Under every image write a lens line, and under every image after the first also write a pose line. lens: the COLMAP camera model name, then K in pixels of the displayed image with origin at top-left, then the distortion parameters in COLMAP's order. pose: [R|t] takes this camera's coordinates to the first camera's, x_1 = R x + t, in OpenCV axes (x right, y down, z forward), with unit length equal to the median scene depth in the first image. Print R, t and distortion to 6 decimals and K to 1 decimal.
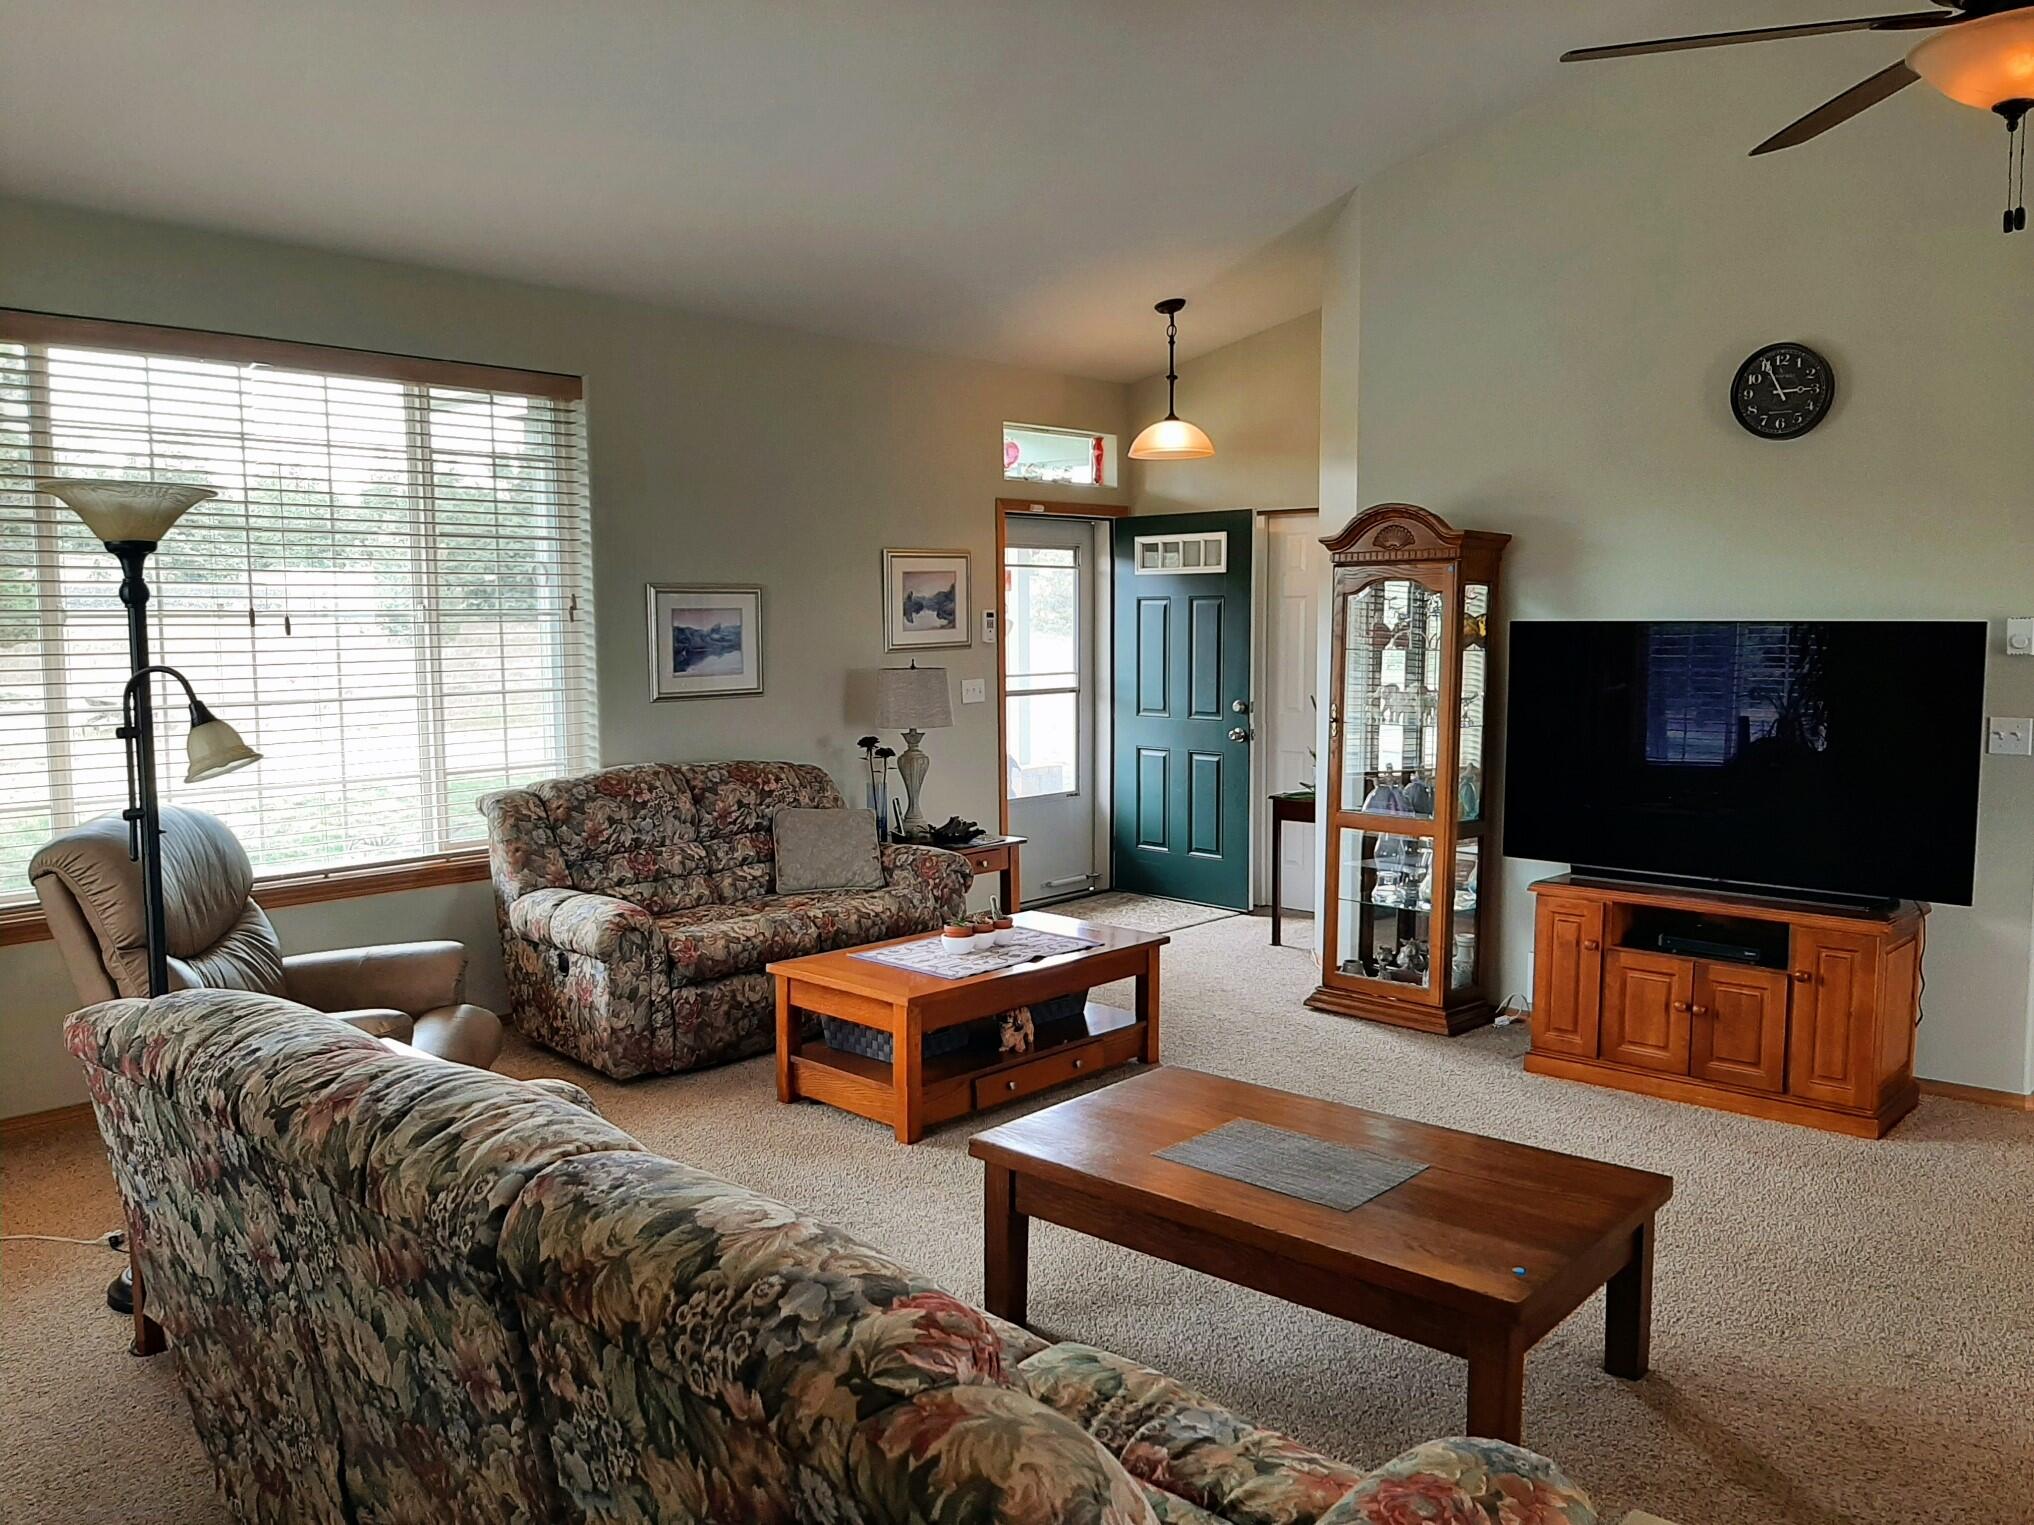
lens RADIAL K [[1570.3, 0, 1013.1], [0, 1570.3, 756.3], [0, 0, 1]] dist [-0.009708, -0.003732]
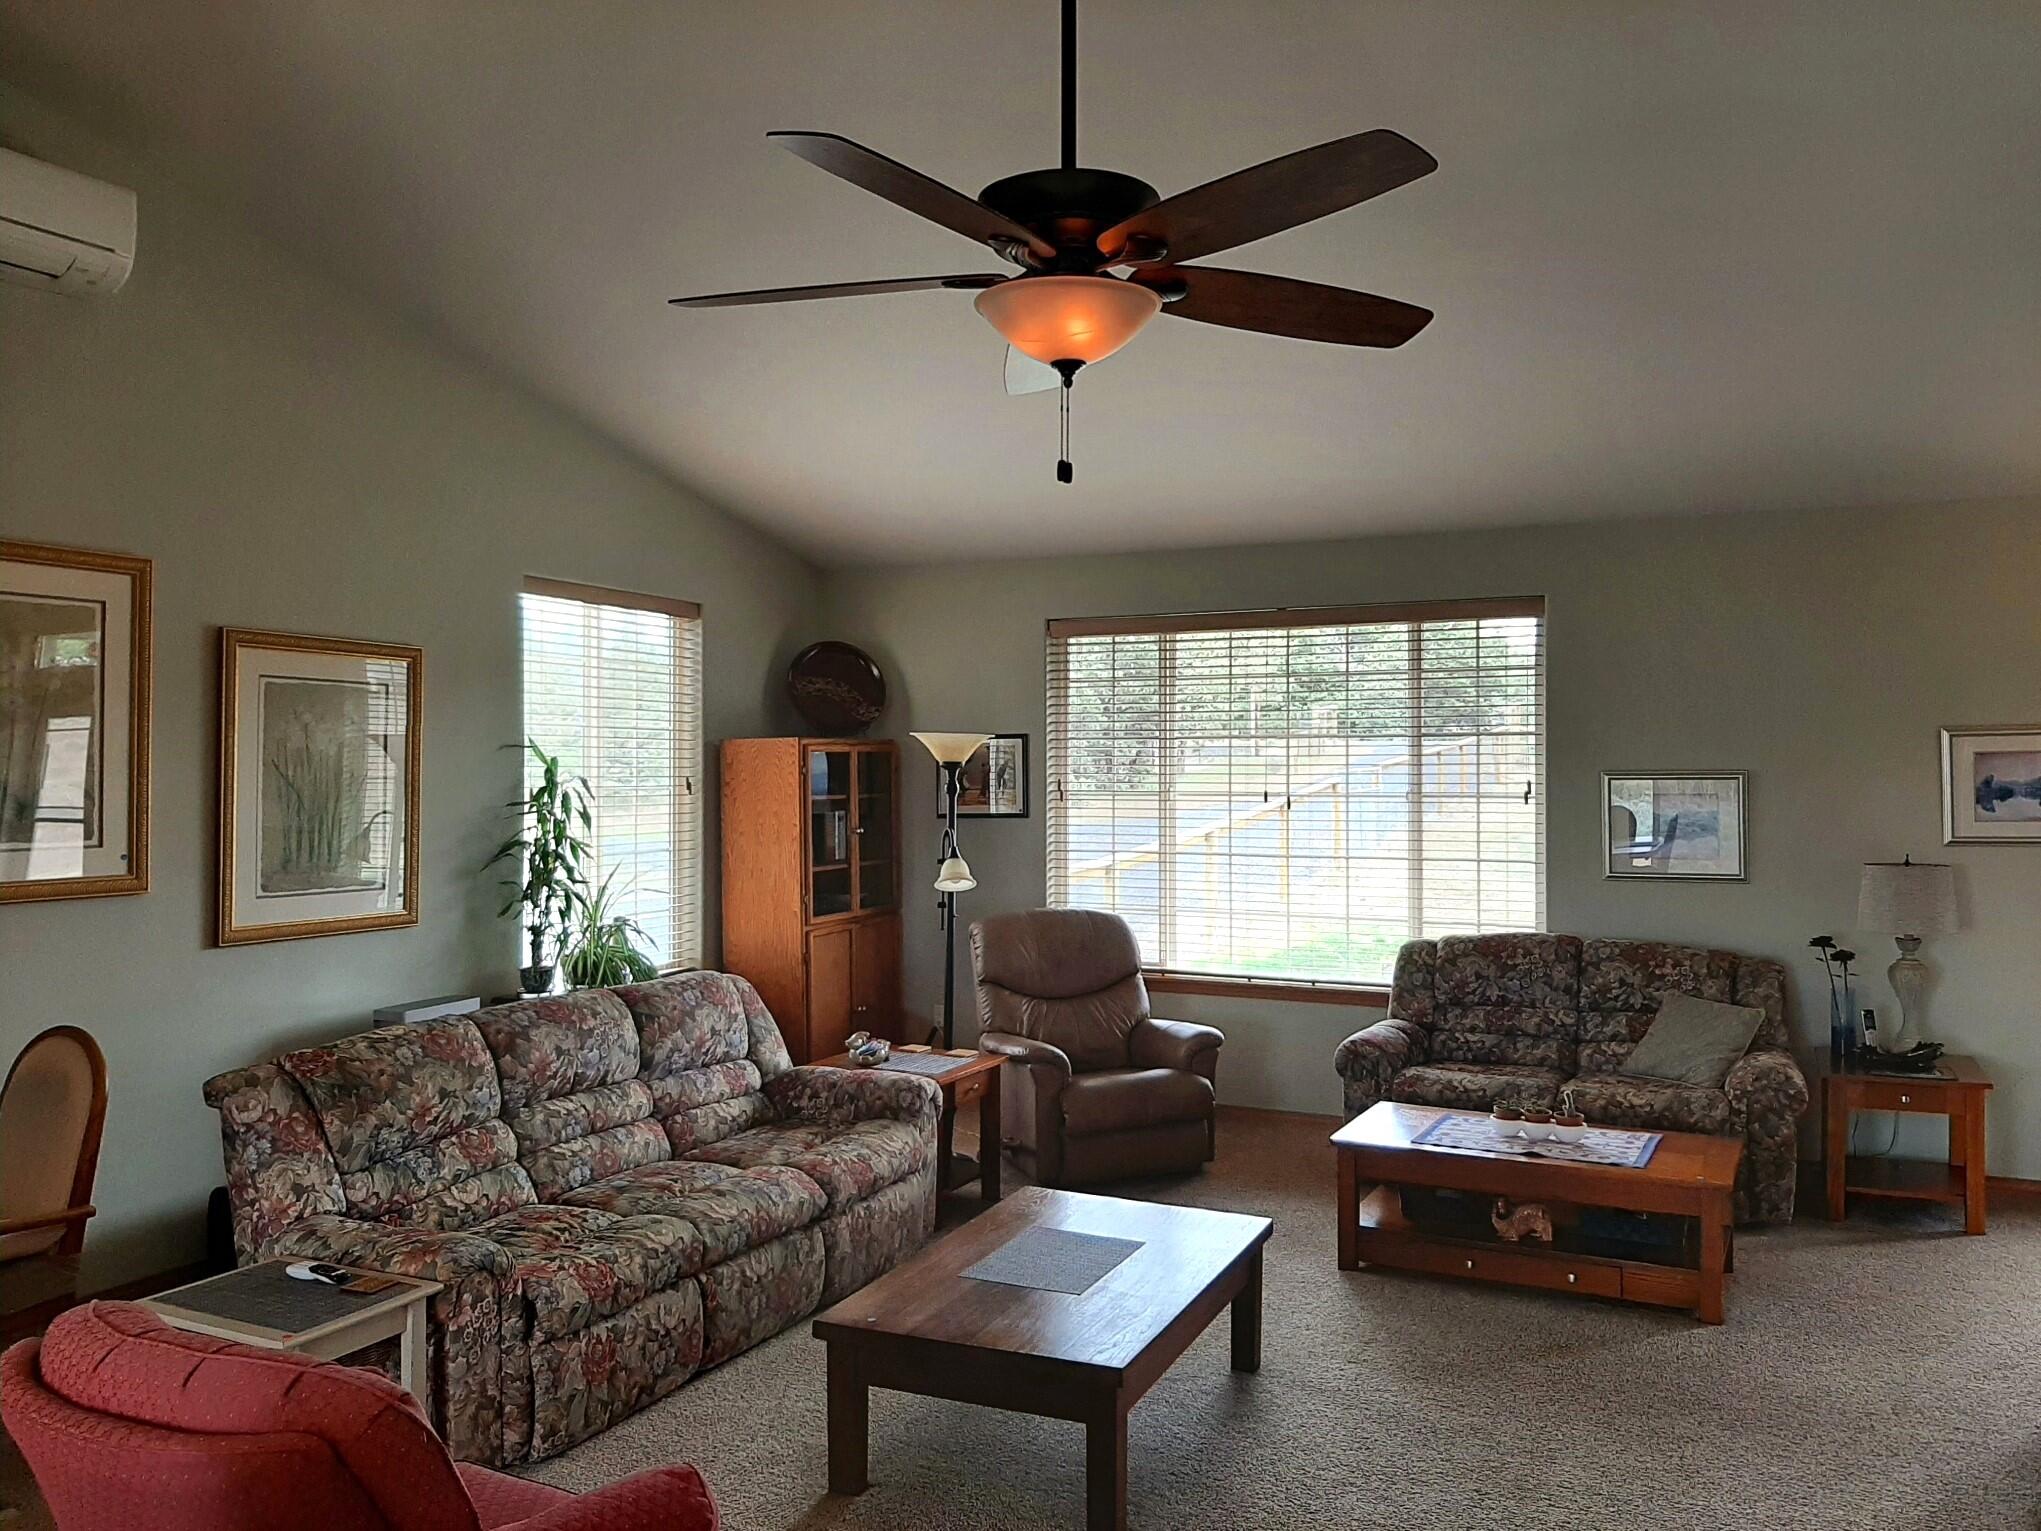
lens RADIAL K [[1575.7, 0, 1016.0], [0, 1575.7, 768.4], [0, 0, 1]] dist [-0.009708, -0.003732]
pose [[0.287751, -0.002310, -0.957703, 0.710957], [-0.094257, 0.995074, -0.030720, -0.040671], [0.953056, 0.099110, 0.286116, 0.315286]]
